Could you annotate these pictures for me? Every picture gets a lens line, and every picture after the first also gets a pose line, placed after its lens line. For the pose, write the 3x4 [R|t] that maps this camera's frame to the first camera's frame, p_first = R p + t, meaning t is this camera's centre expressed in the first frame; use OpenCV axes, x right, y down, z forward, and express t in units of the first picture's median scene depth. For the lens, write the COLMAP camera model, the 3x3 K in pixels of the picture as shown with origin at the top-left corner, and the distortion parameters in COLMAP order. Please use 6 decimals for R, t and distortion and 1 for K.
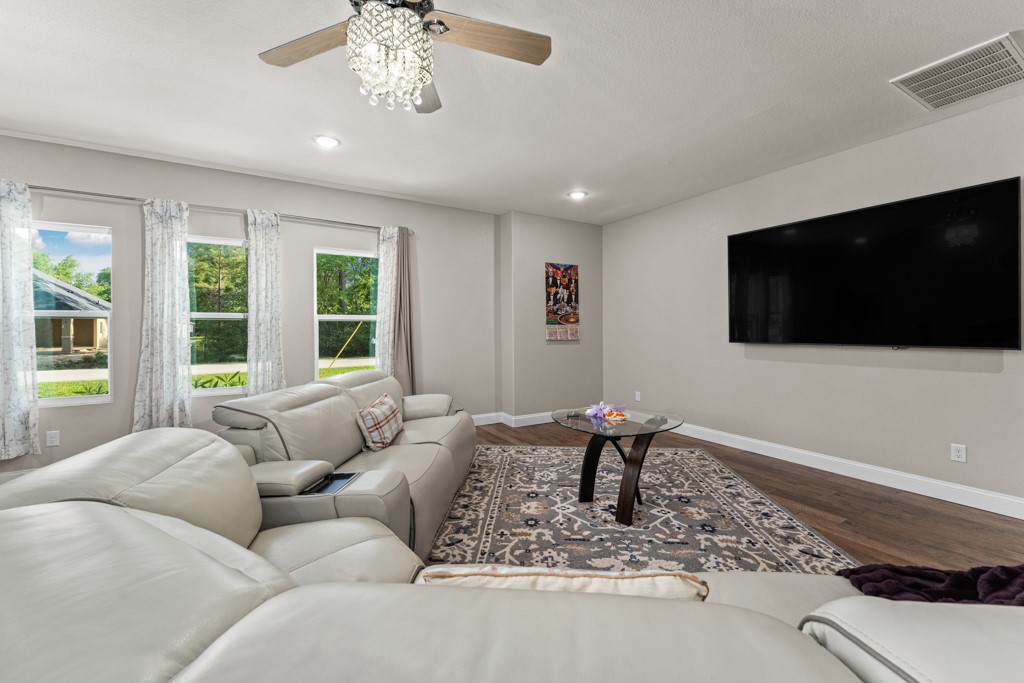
lens RADIAL K [[416.3, 0, 506.3], [0, 416.3, 331.7], [0, 0, 1]] dist [-0.002971, 0.000069]
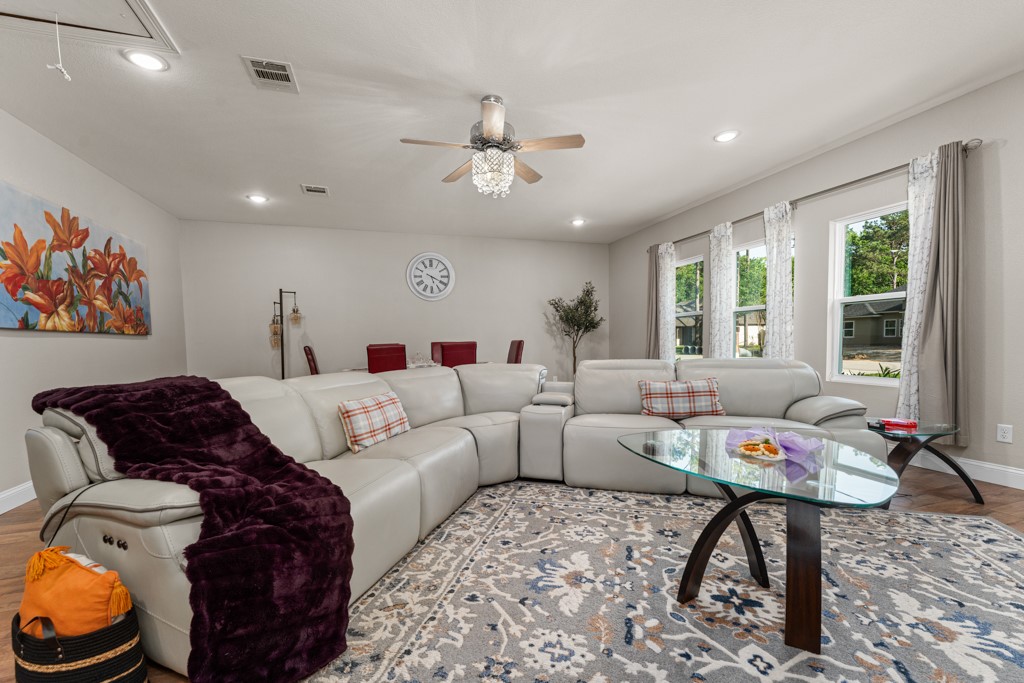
lens RADIAL K [[416.3, 0, 515.7], [0, 416.3, 360.6], [0, 0, 1]] dist [-0.002971, 0.000069]
pose [[-0.201457, 0.057599, -0.977802, 0.903016], [0.017754, 0.998320, 0.055150, 0.048872], [0.979337, -0.006250, -0.202141, 0.832636]]
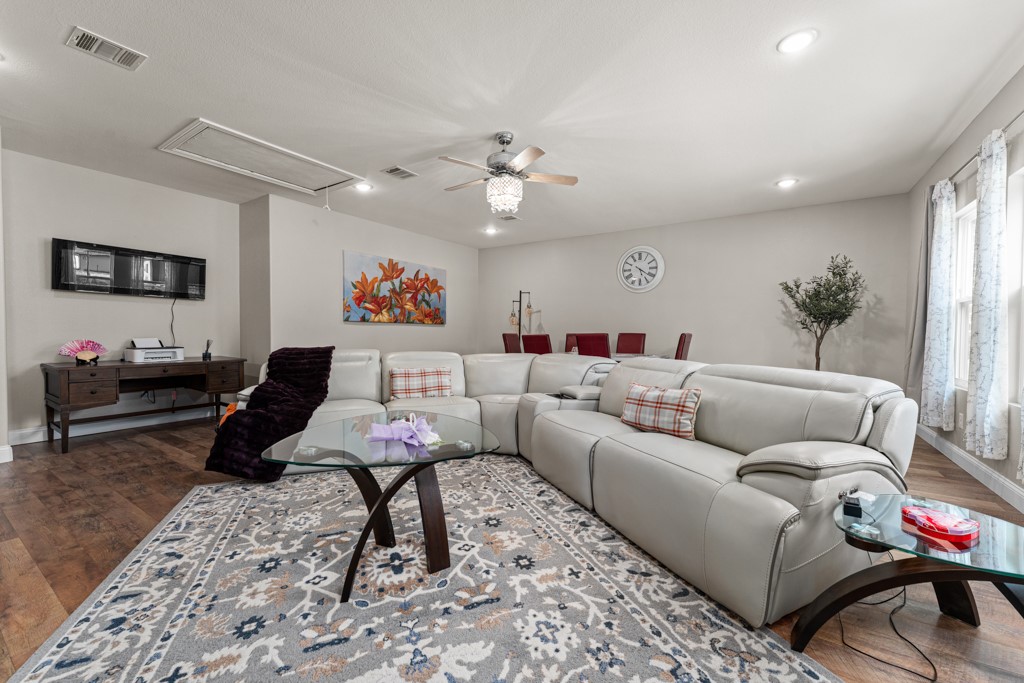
lens RADIAL K [[416.3, 0, 518.7], [0, 416.3, 337.3], [0, 0, 1]] dist [-0.002971, 0.000069]
pose [[-0.888627, 0.007663, -0.458567, 0.398767], [-0.001256, 0.999816, 0.019141, 0.045613], [0.458630, 0.017585, -0.888454, 1.734850]]
